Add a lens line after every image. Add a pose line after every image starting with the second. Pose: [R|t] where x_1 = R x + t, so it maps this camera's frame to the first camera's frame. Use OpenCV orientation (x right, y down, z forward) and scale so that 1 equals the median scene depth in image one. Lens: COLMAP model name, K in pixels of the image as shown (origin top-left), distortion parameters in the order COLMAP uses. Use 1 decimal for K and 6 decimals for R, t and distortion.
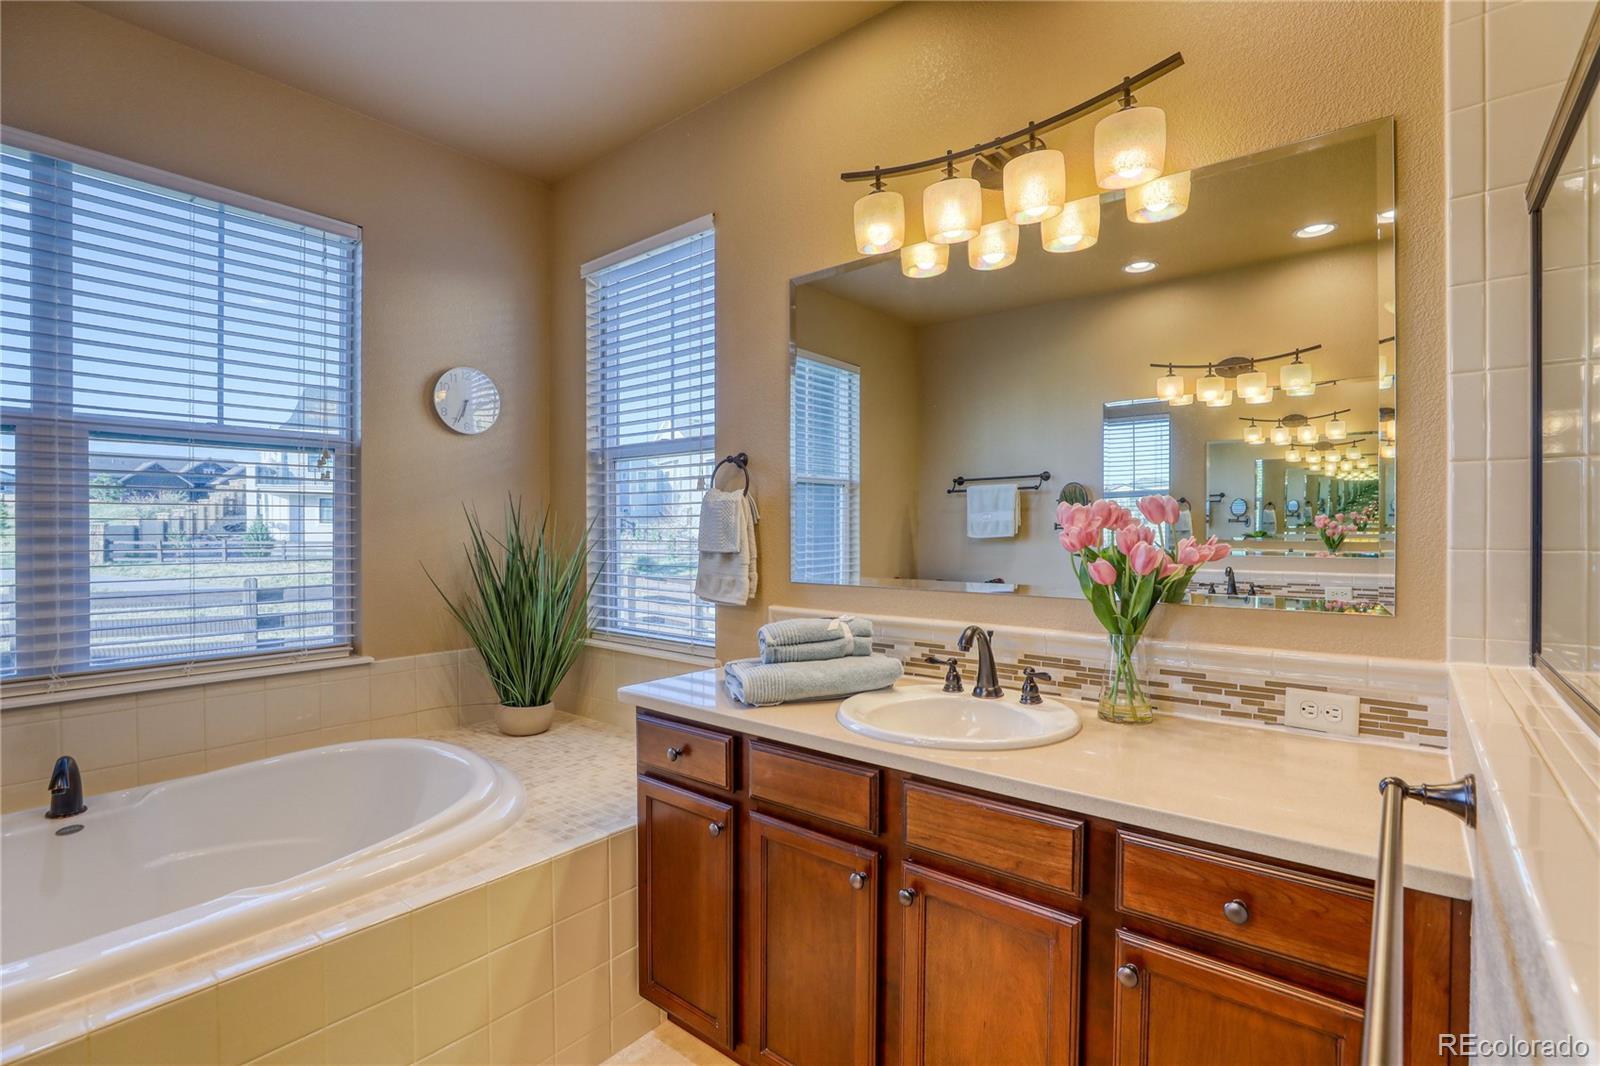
lens RADIAL K [[738.1, 0, 819.3], [0, 738.1, 536.2], [0, 0, 1]] dist [-0.045092, 0.014494]
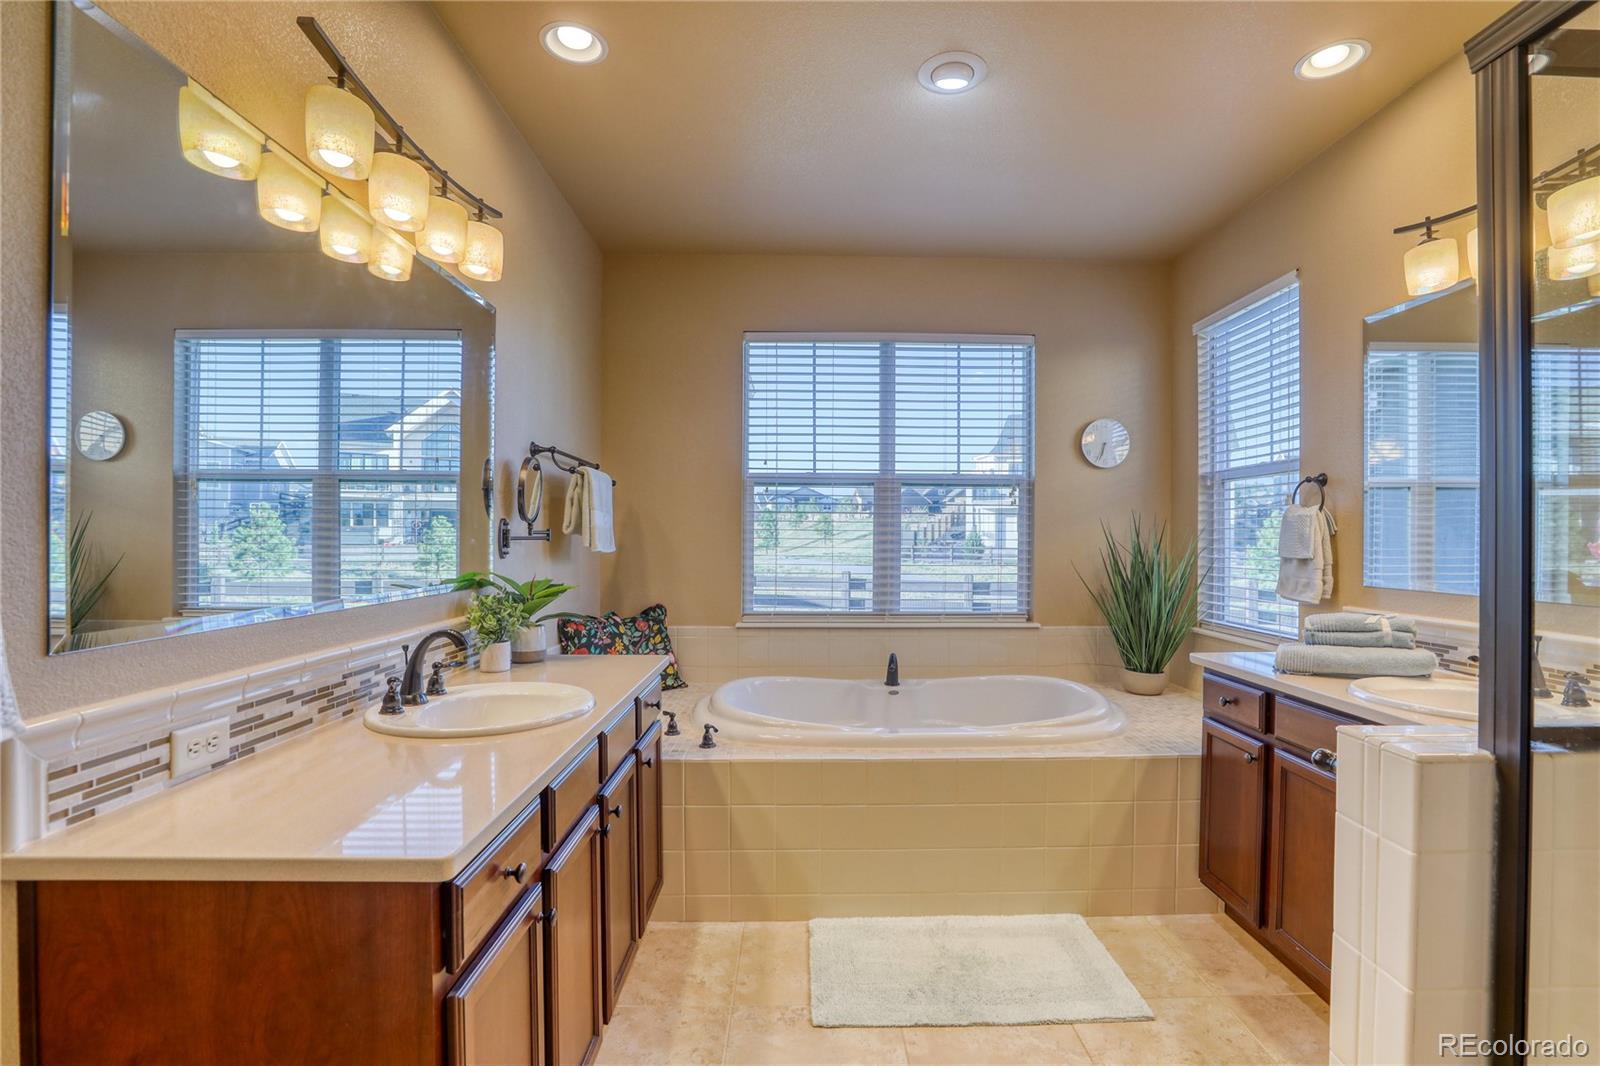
lens RADIAL K [[738.1, 0, 819.3], [0, 738.1, 536.2], [0, 0, 1]] dist [-0.045092, 0.014494]
pose [[0.647213, 0.003485, -0.762301, 0.251160], [-0.012935, 0.999896, -0.006411, 0.003359], [0.762200, 0.014010, 0.647191, -0.335866]]
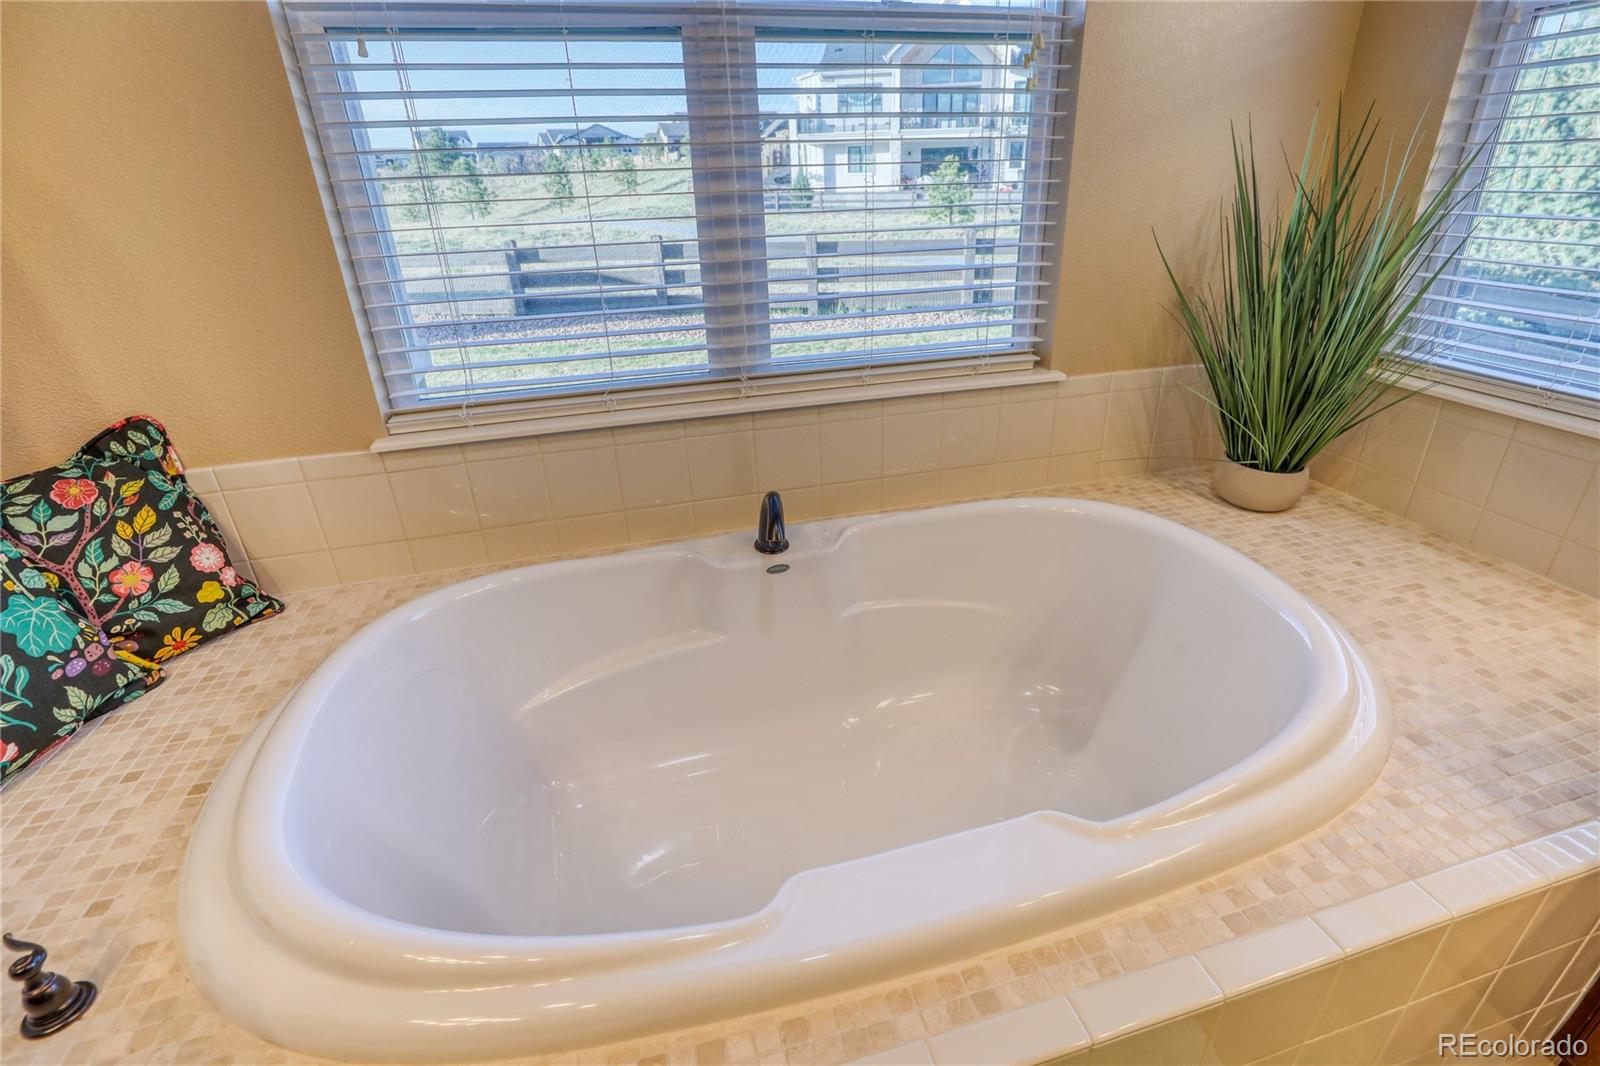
lens RADIAL K [[752.7, 0, 821.7], [0, 752.7, 547.0], [0, 0, 1]] dist [-0.048165, 0.014123]
pose [[0.807458, 0.240221, -0.538799, -0.397854], [0.022657, 0.900034, 0.435230, -0.003052], [0.589489, -0.363637, 0.721298, 0.292982]]
